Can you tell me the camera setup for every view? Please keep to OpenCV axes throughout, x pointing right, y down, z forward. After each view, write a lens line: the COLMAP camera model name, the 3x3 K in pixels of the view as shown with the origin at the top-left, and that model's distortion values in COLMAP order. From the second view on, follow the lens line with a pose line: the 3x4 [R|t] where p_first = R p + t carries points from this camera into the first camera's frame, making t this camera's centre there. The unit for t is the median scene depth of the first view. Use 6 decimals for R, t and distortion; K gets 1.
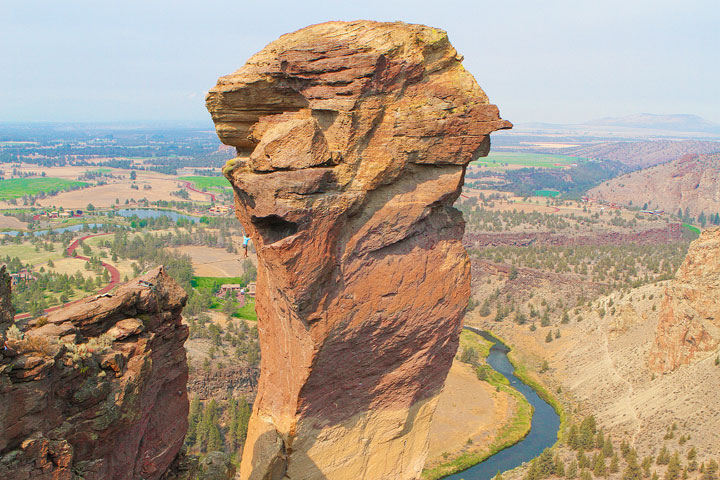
lens RADIAL K [[790.9, 0, 348.0], [0, 790.9, 246.8], [0, 0, 1]] dist [-0.102361, 0.000000]
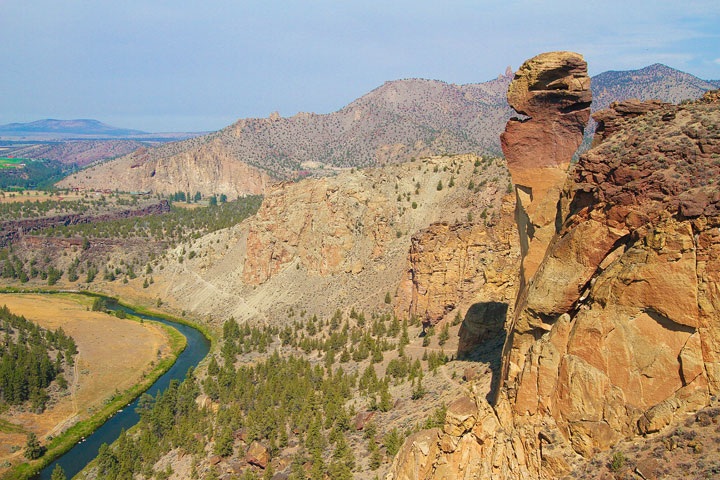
lens RADIAL K [[655.5, 0, 360.4], [0, 655.5, 239.4], [0, 0, 1]] dist [0.010410, 0.000000]
pose [[0.730393, -0.129102, 0.670715, -0.188091], [0.119368, 0.990989, 0.060760, 0.018345], [-0.672515, 0.035683, 0.739222, -0.035233]]
